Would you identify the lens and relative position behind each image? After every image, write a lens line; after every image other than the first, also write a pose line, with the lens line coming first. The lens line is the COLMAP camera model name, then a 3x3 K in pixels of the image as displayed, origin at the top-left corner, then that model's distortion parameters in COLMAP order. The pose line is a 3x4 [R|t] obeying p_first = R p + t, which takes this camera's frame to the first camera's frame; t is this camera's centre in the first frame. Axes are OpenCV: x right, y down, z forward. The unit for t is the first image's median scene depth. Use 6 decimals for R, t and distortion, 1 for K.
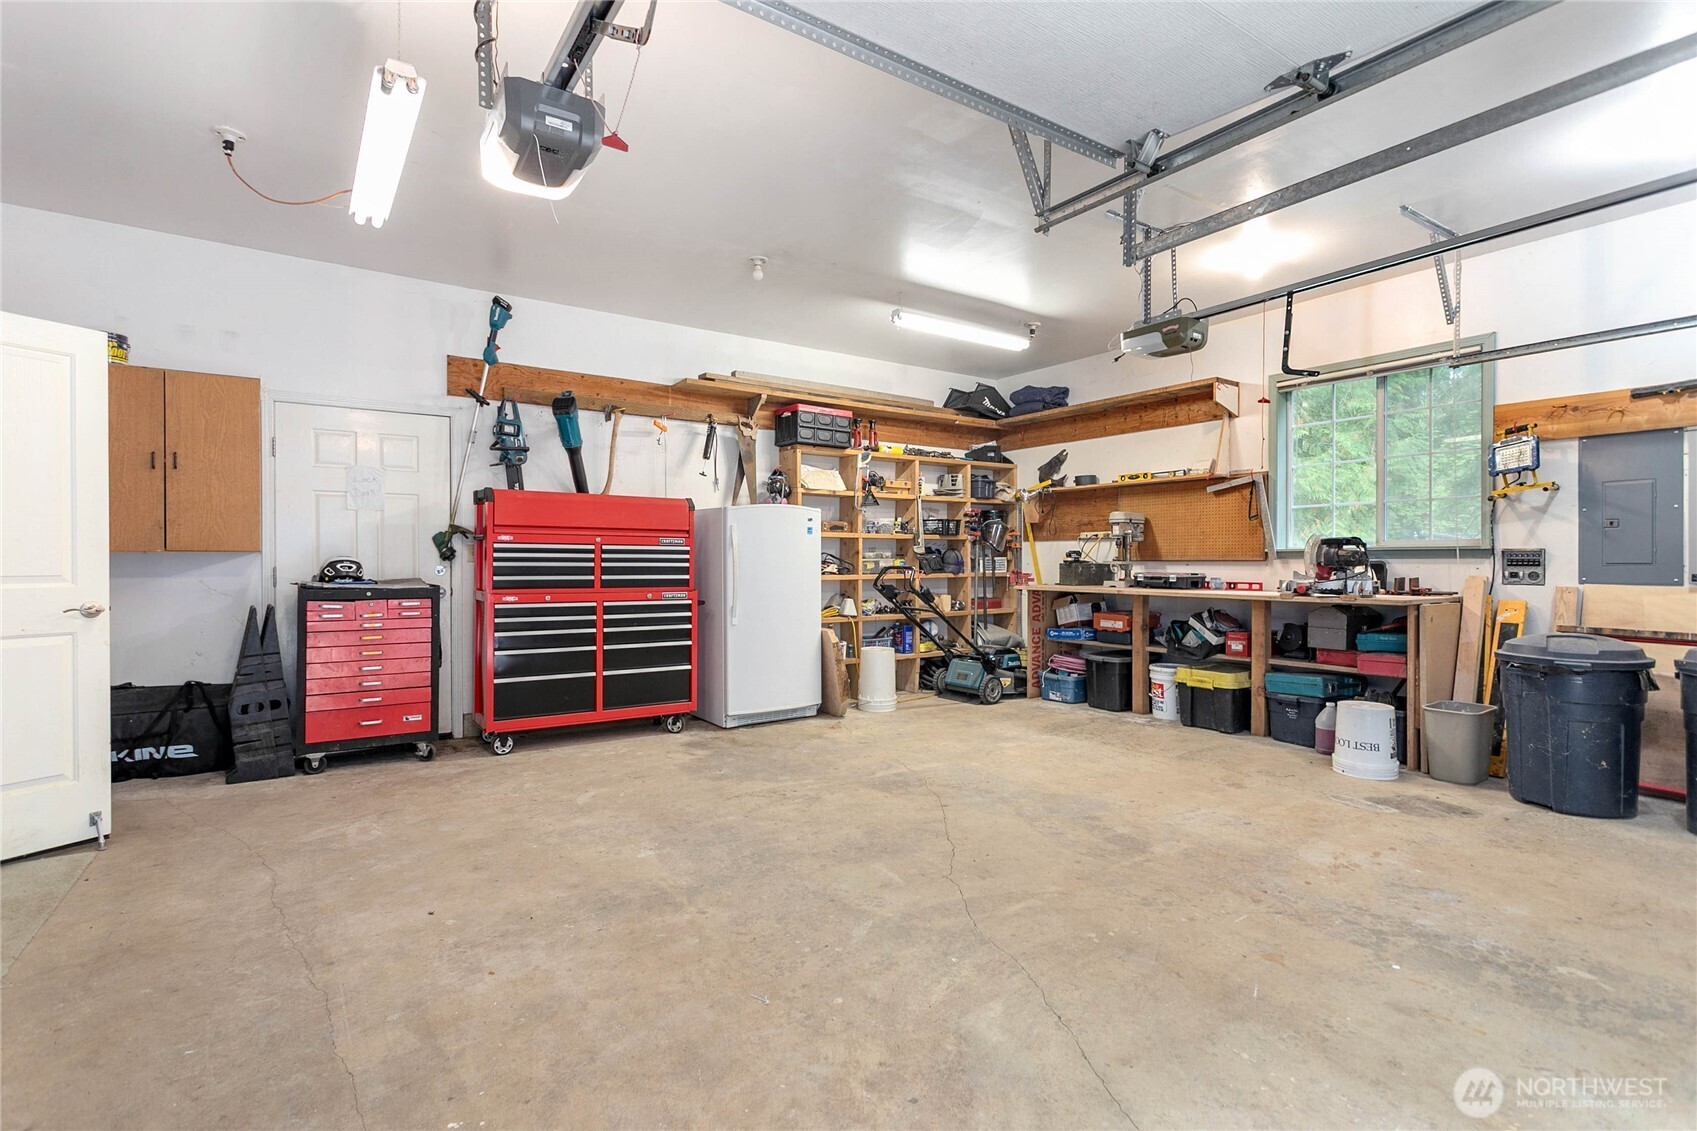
lens RADIAL K [[804.3, 0, 844.5], [0, 804.3, 560.4], [0, 0, 1]] dist [-0.001813, 0.000311]
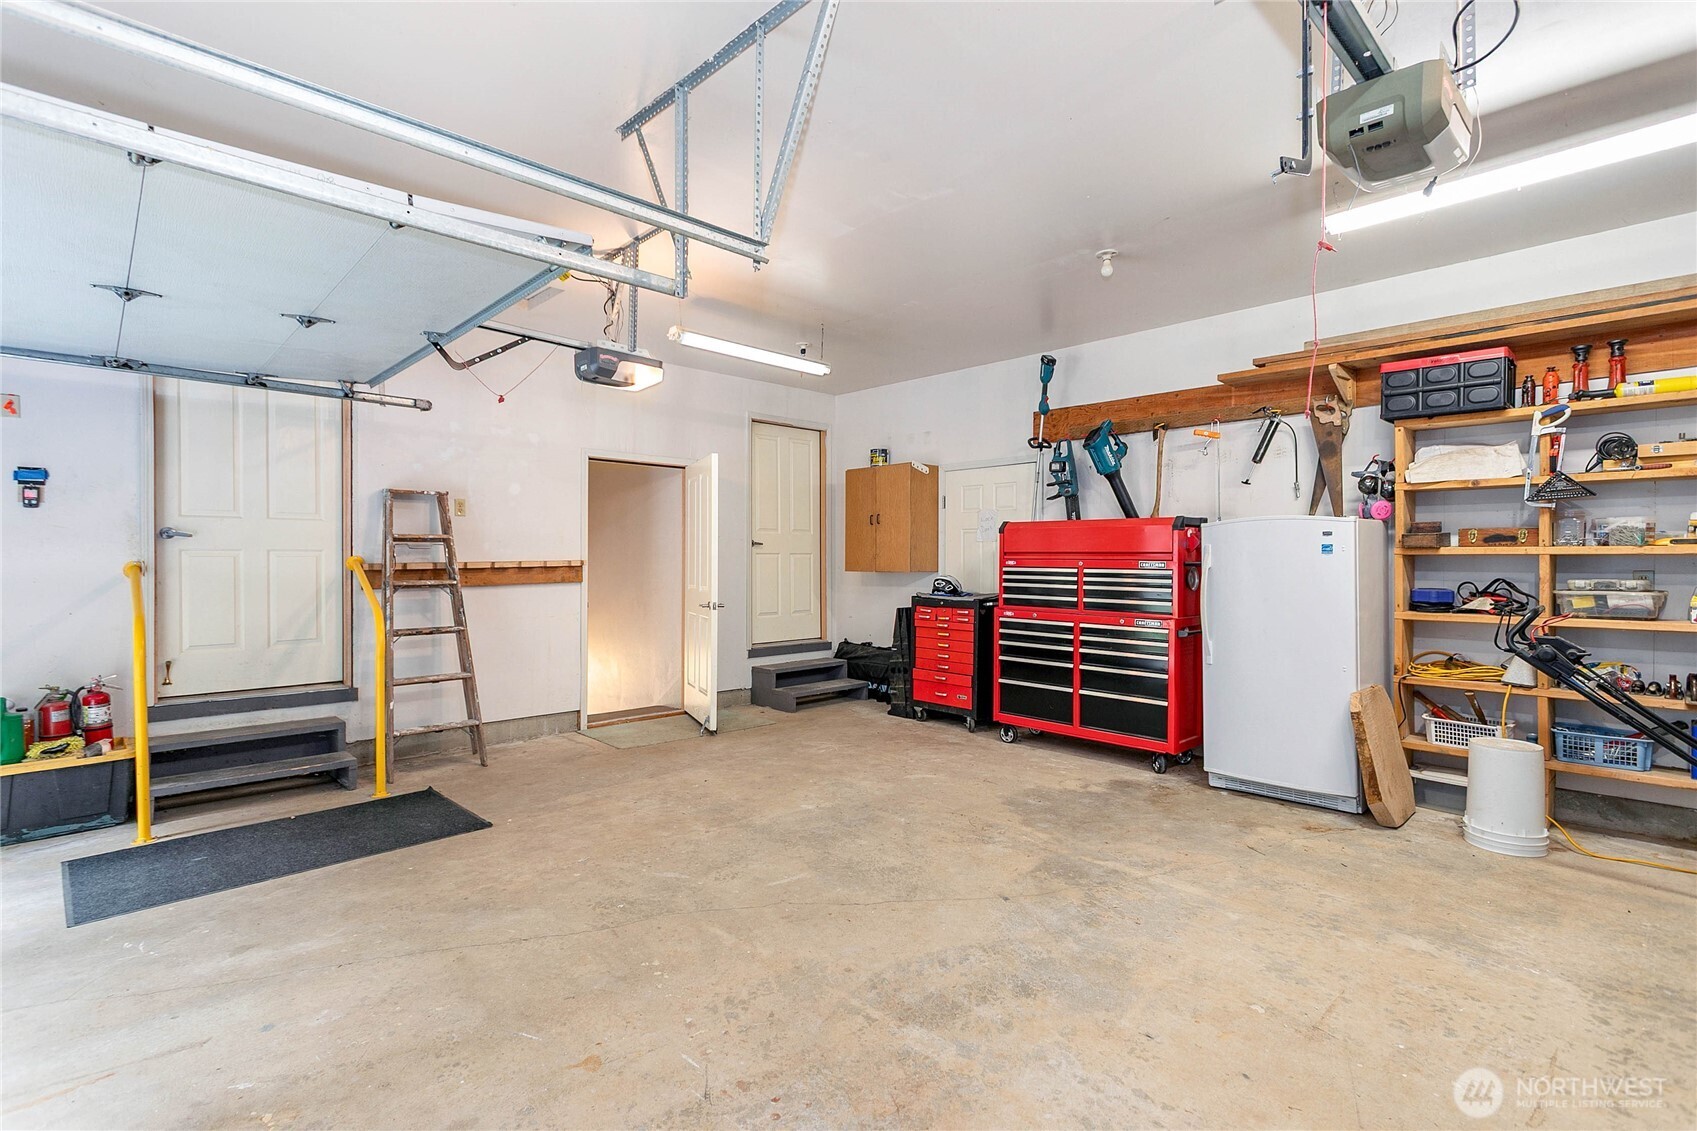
lens RADIAL K [[804.3, 0, 844.5], [0, 804.3, 560.4], [0, 0, 1]] dist [-0.001813, 0.000311]
pose [[0.153569, 0.001993, -0.988136, 0.936340], [-0.002686, 0.999995, 0.001599, -0.042099], [0.988134, 0.002408, 0.153574, 0.732275]]
